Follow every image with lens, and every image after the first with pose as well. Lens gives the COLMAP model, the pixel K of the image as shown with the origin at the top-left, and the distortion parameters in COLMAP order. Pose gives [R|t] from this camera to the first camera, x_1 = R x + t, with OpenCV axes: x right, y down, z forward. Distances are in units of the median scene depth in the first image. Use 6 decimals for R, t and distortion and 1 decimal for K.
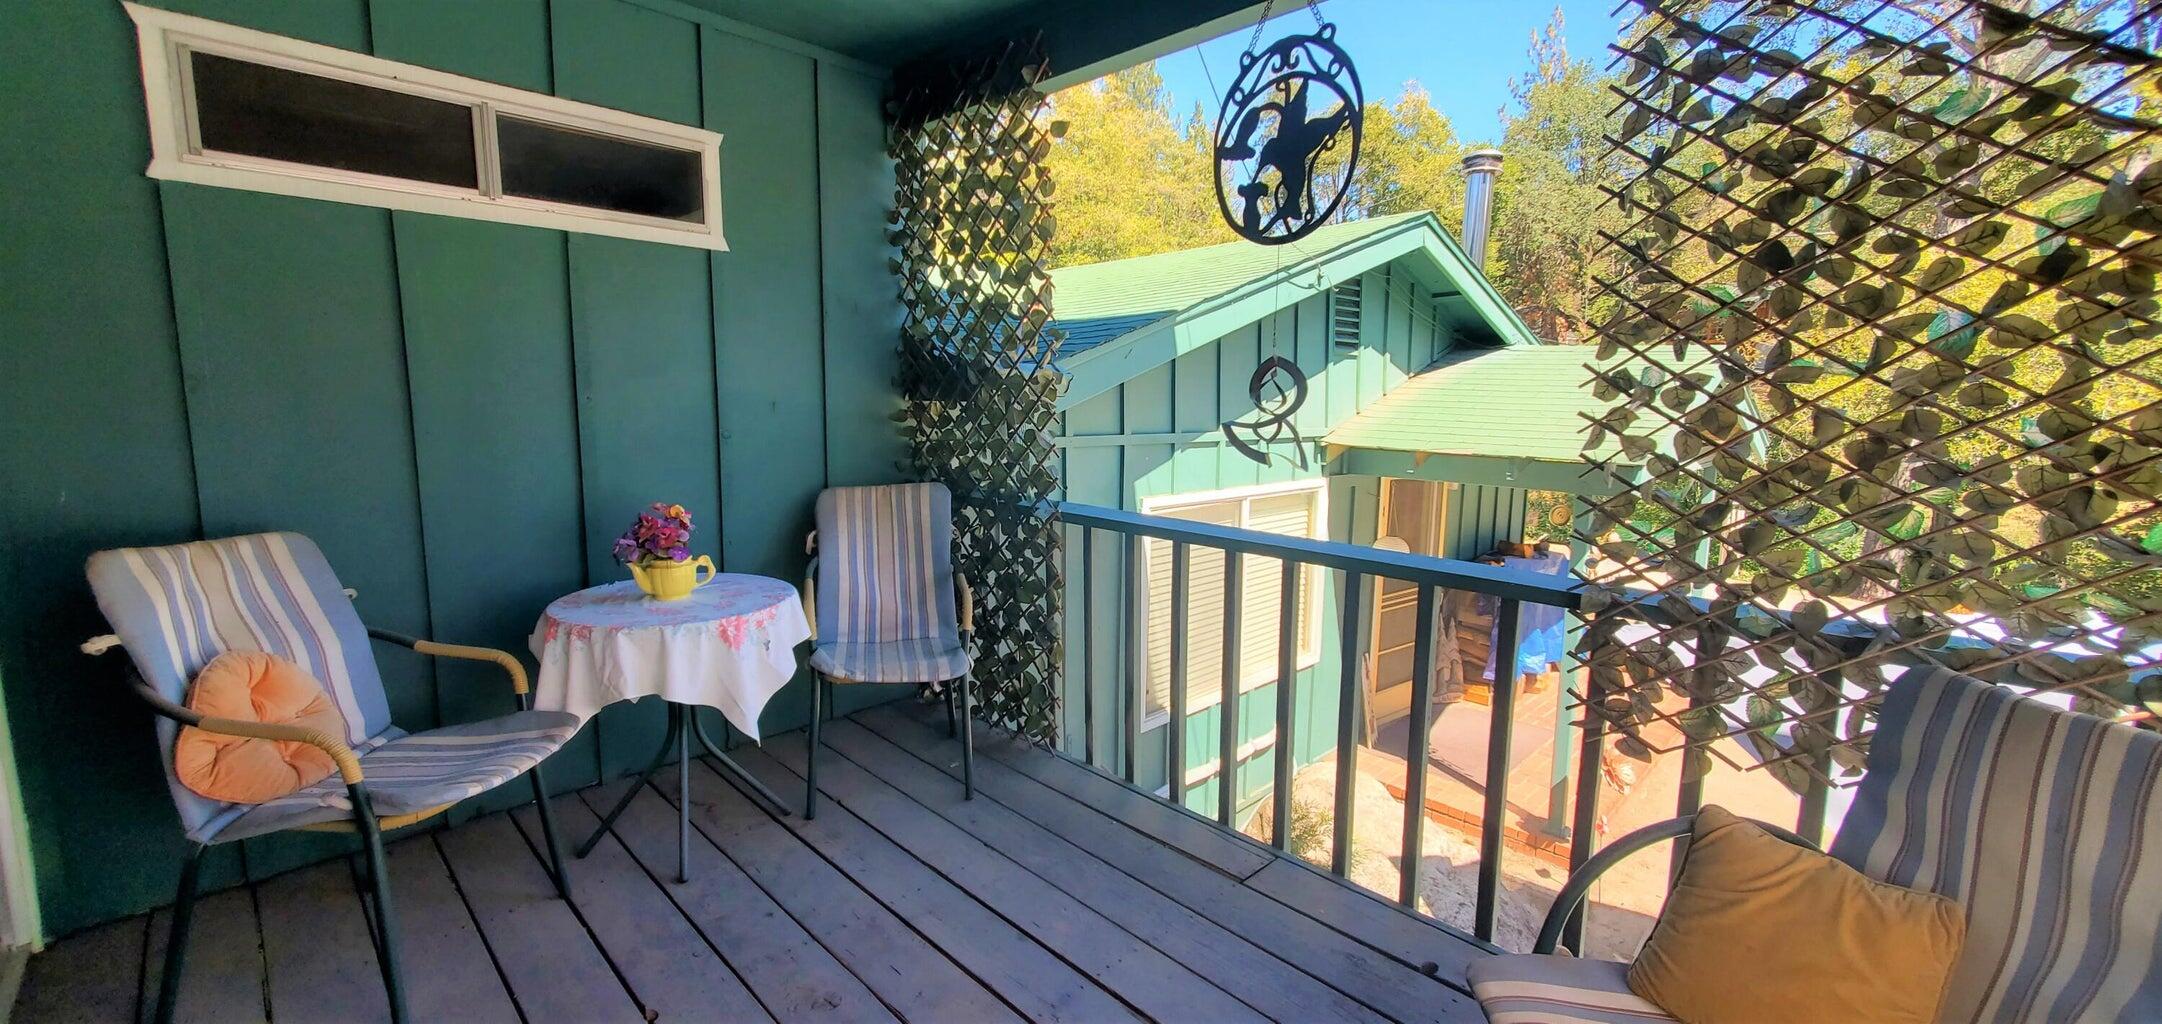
lens RADIAL K [[861.4, 0, 1081.0], [0, 861.4, 512.0], [0, 0, 1]] dist [0.002127, 0.000271]
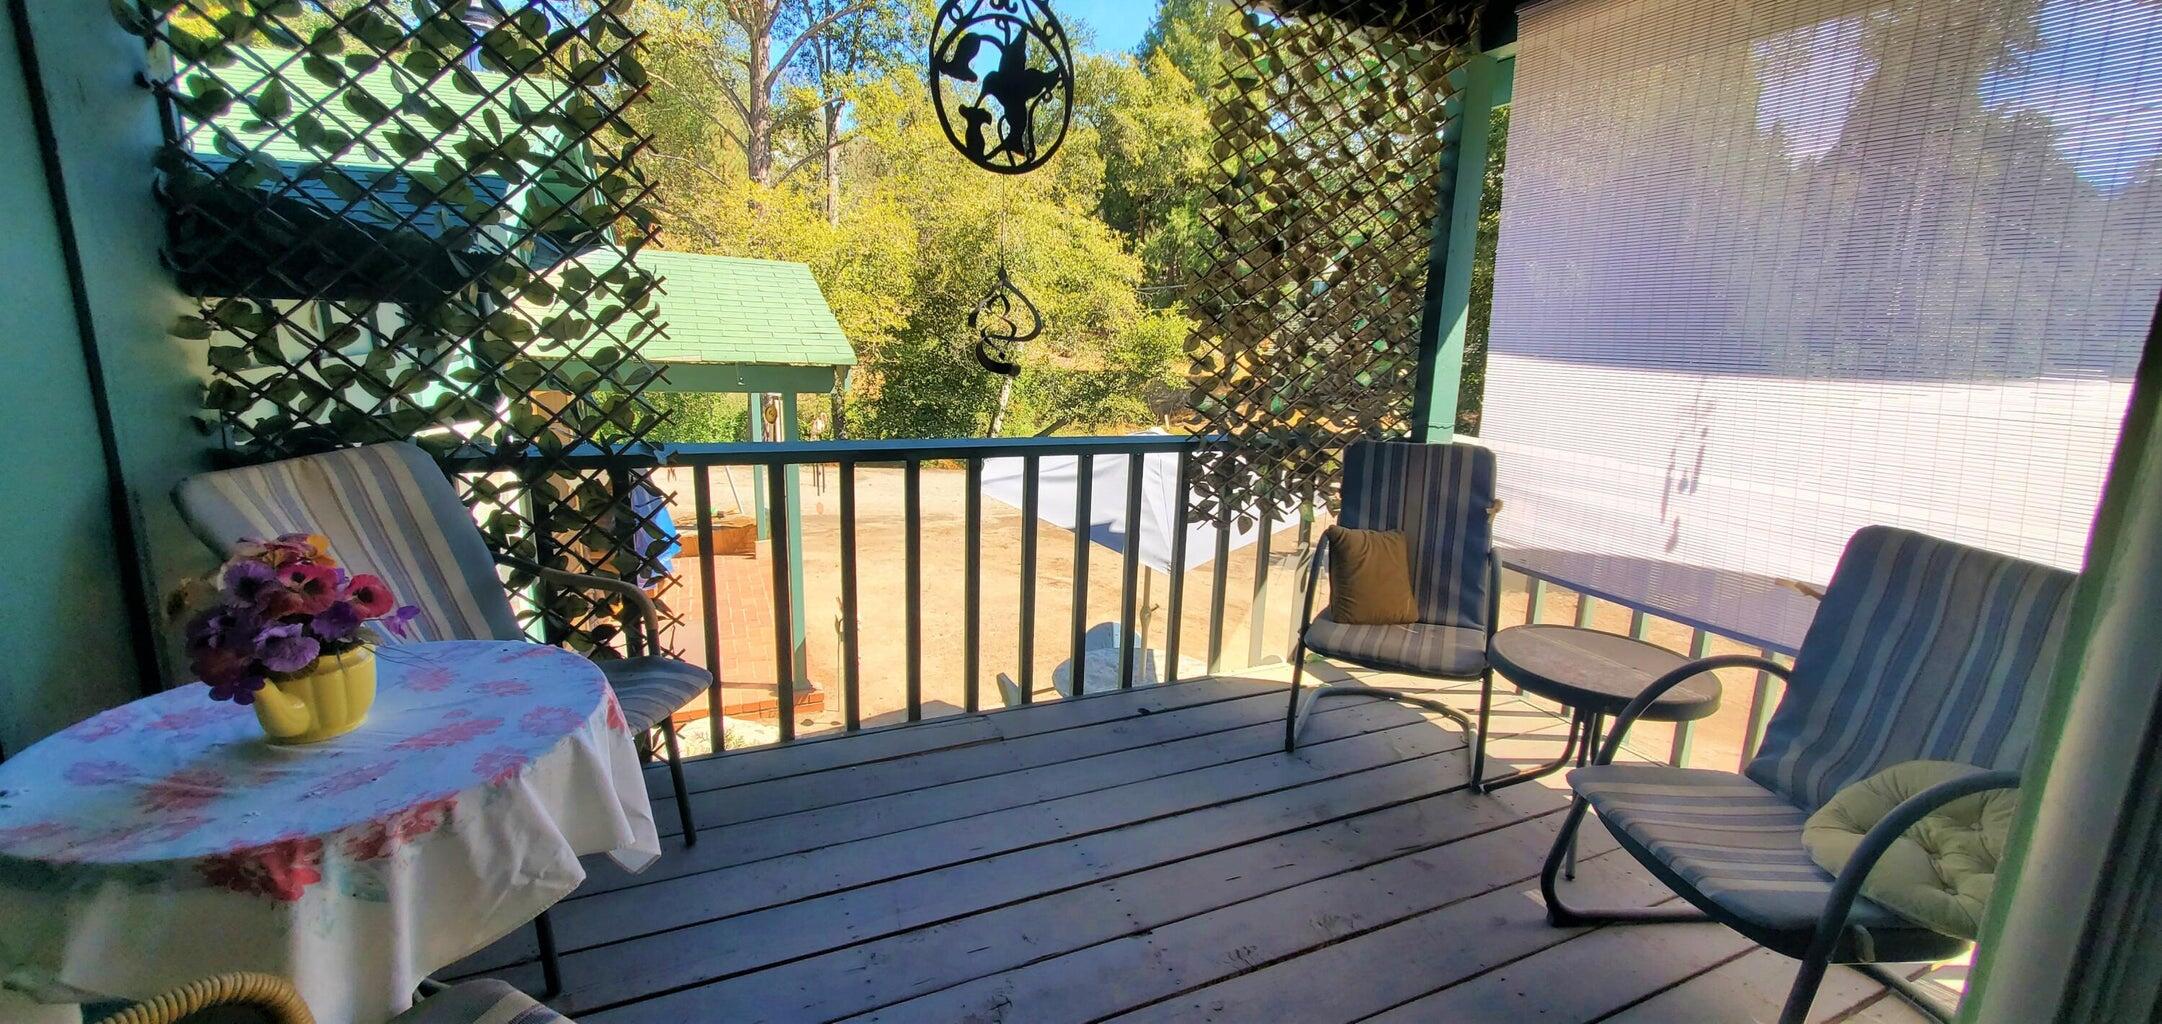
lens RADIAL K [[838.9, 0, 1081.0], [0, 838.9, 512.0], [0, 0, 1]] dist [-0.001033, 0.000011]
pose [[0.351240, -0.196807, 0.915368, -0.810730], [0.099617, 0.979964, 0.172471, -0.058034], [-0.930971, 0.030607, 0.363808, 0.522613]]
